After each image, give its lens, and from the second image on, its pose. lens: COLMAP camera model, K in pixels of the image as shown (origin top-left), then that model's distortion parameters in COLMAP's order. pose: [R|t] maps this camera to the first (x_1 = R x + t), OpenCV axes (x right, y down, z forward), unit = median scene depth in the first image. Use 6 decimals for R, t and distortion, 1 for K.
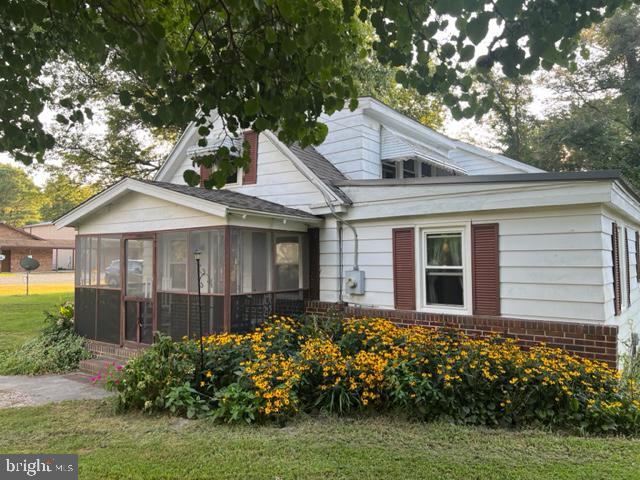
lens RADIAL K [[474.7, 0, 320.3], [0, 474.7, 239.3], [0, 0, 1]] dist [0.028340, -0.021777]
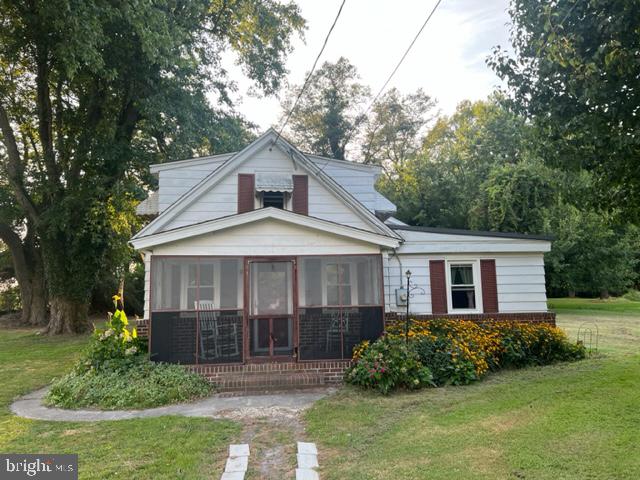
lens RADIAL K [[474.7, 0, 319.8], [0, 474.7, 239.8], [0, 0, 1]] dist [0.028340, -0.021777]
pose [[0.734890, 0.061682, 0.675375, -1.179829], [-0.016889, 0.997211, -0.072699, 0.029842], [-0.677976, 0.042019, 0.733882, 0.128376]]
